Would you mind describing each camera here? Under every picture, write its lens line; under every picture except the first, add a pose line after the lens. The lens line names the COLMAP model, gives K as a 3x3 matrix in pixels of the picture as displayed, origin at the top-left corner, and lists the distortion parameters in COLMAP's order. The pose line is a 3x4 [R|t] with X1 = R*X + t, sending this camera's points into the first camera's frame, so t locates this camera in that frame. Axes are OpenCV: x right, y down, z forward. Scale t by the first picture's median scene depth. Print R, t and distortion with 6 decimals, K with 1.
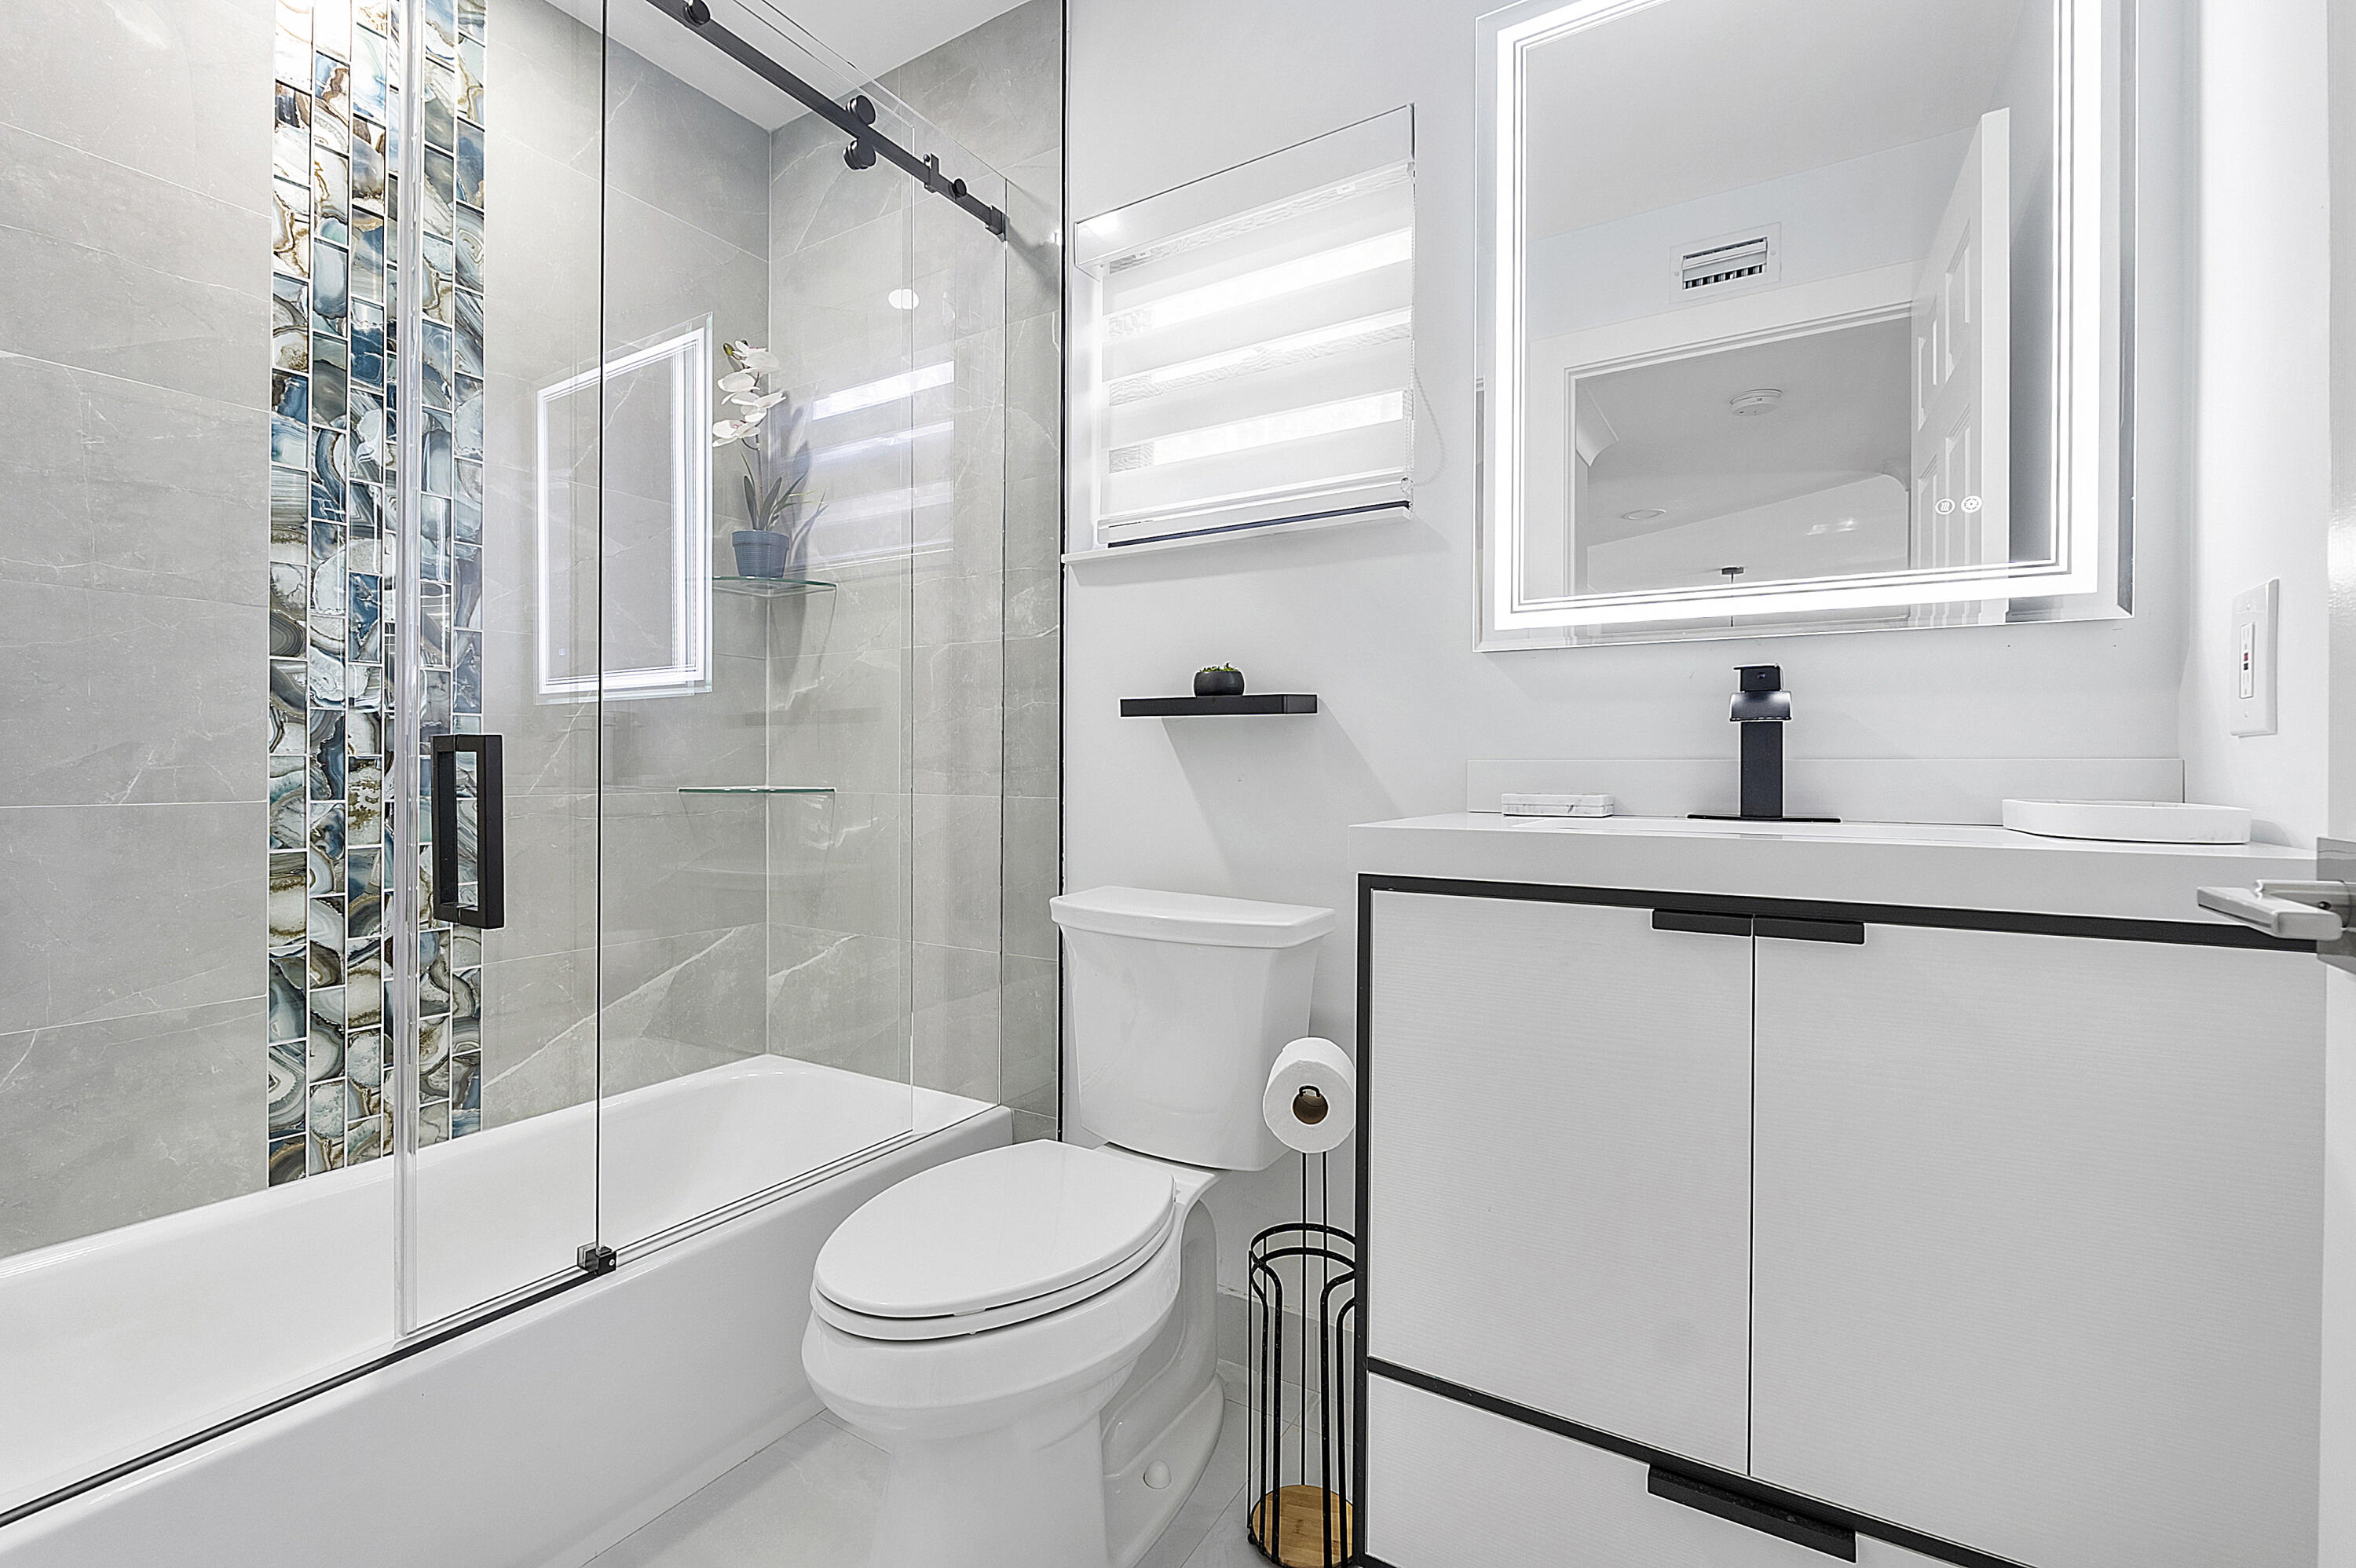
lens RADIAL K [[999.3, 0, 1163.3], [0, 999.3, 772.5], [0, 0, 1]] dist [-0.004995, -0.000553]
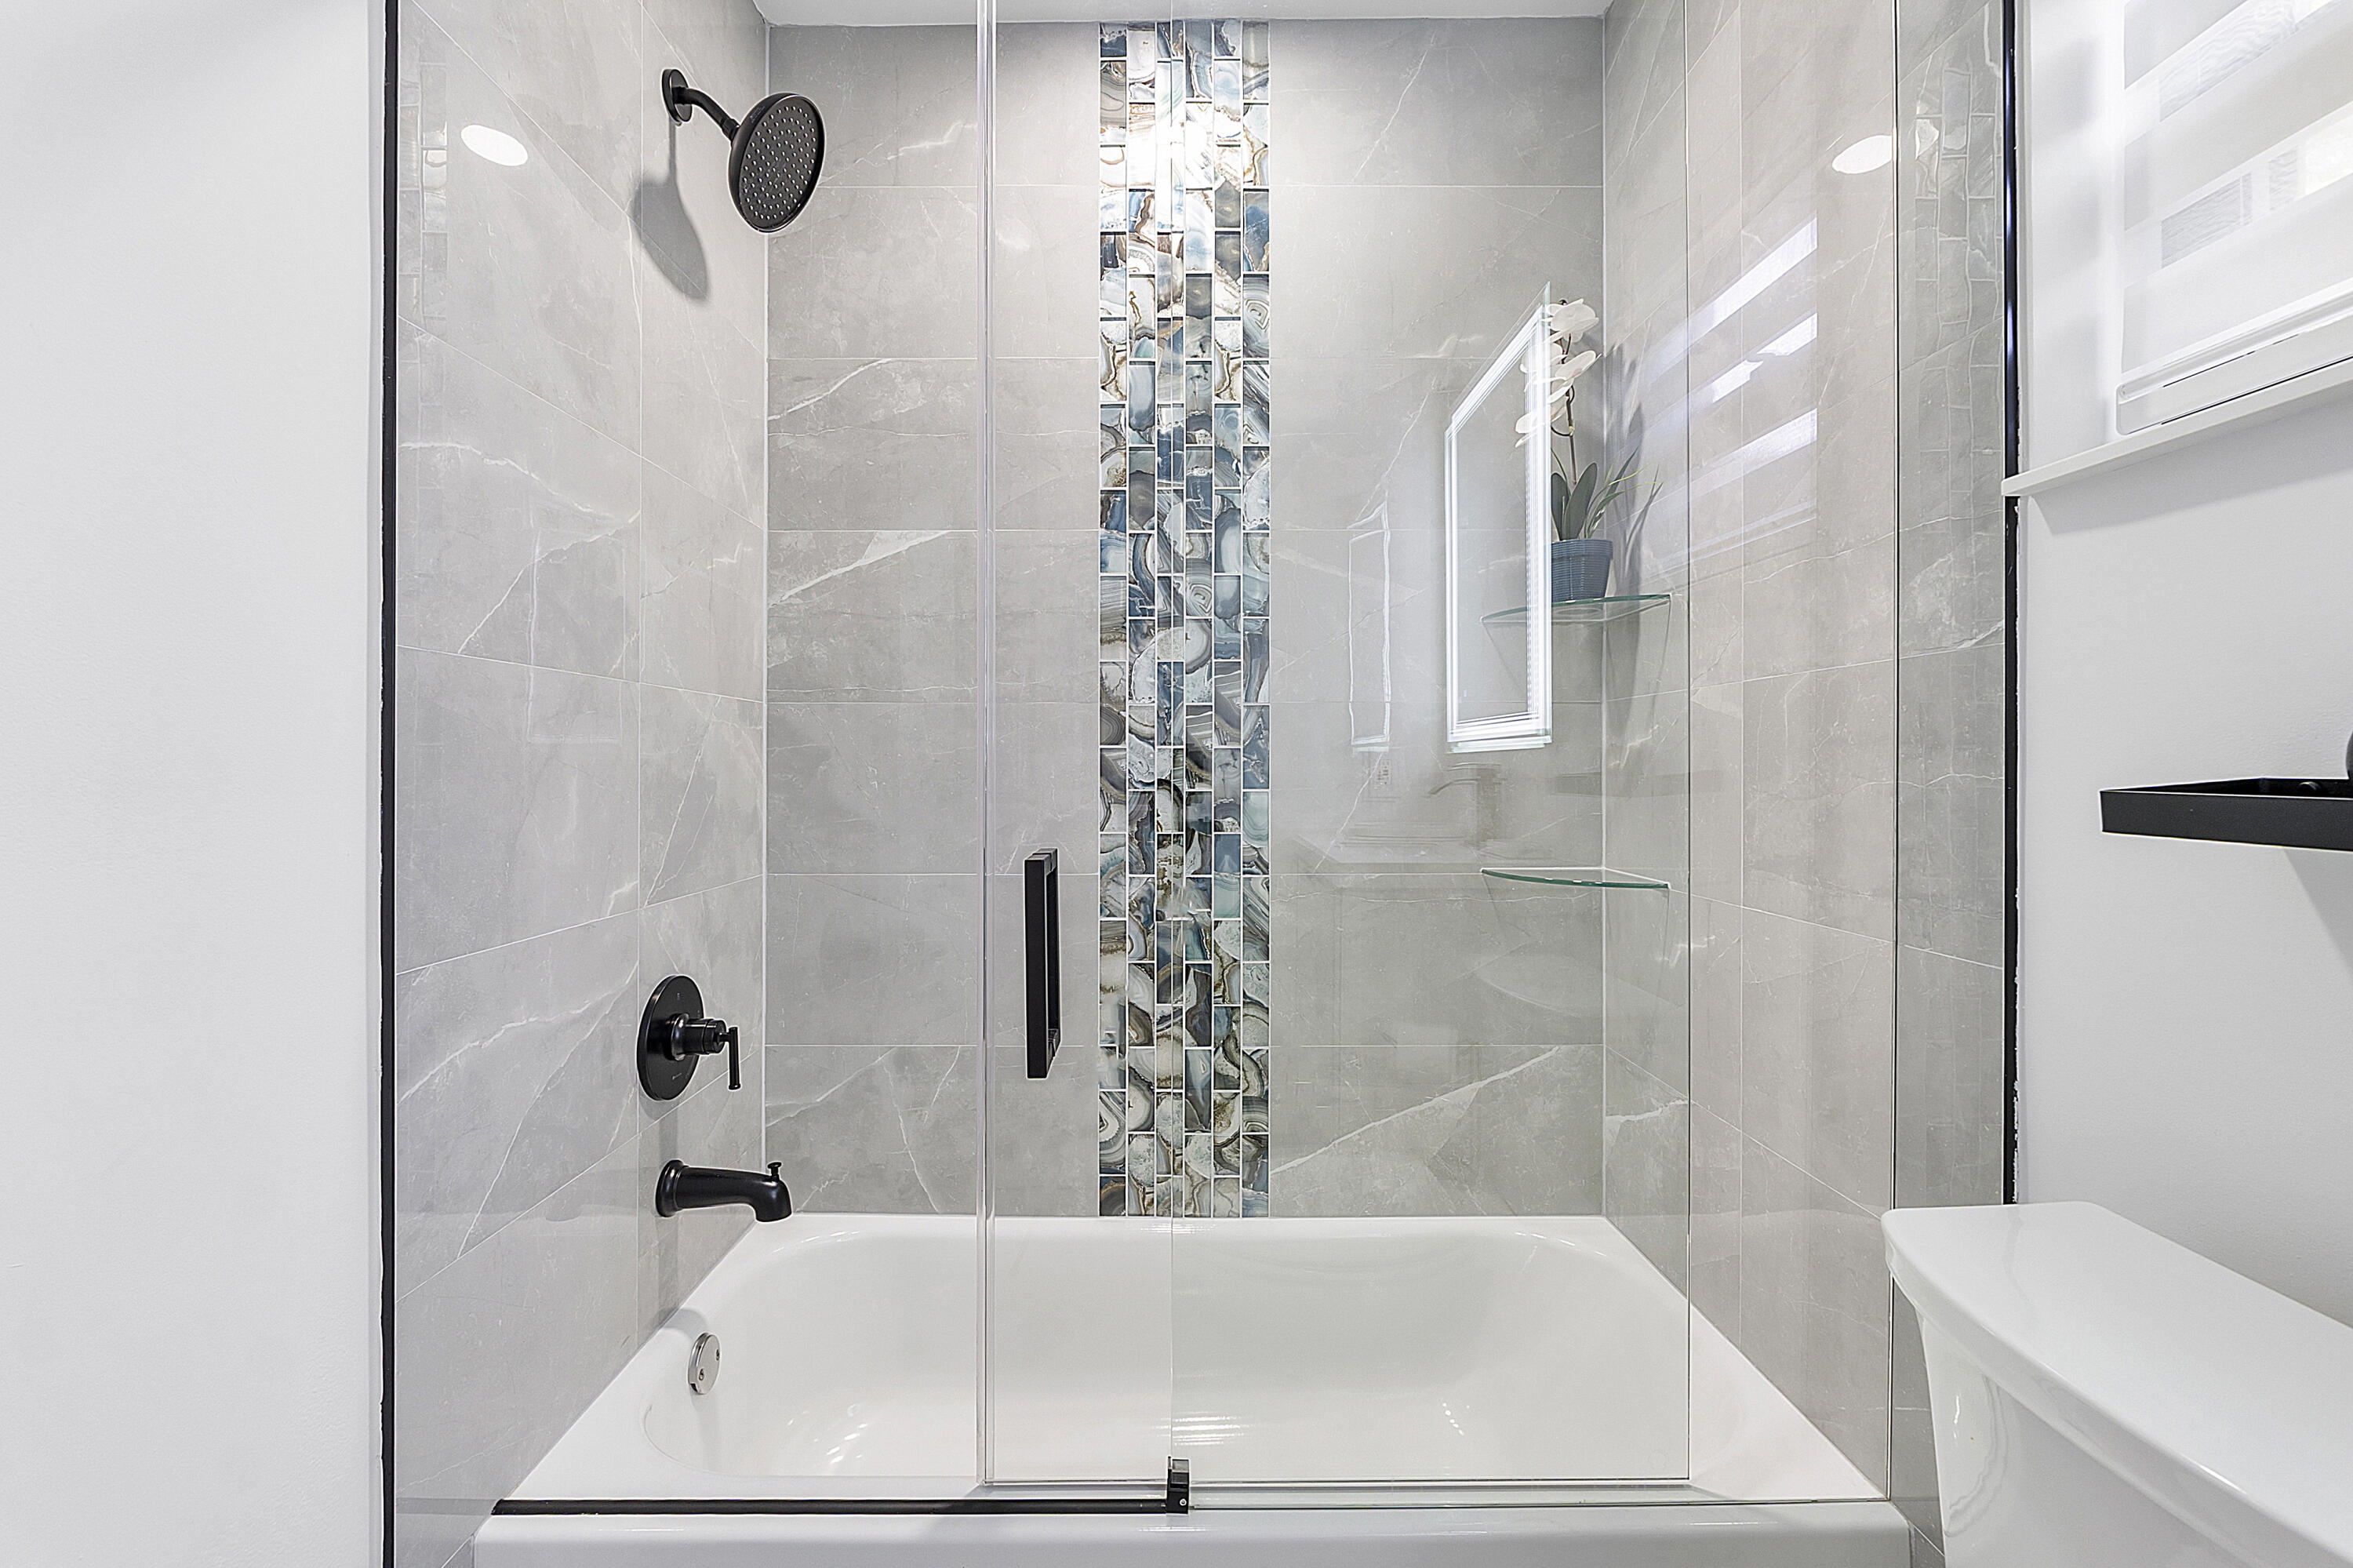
lens RADIAL K [[998.1, 0, 1193.0], [0, 998.1, 773.7], [0, 0, 1]] dist [-0.004995, -0.000553]
pose [[0.547020, 0.000153, -0.837119, 0.093192], [-0.003569, 0.999991, -0.002149, -0.072211], [0.837112, 0.004163, 0.547016, 0.407874]]
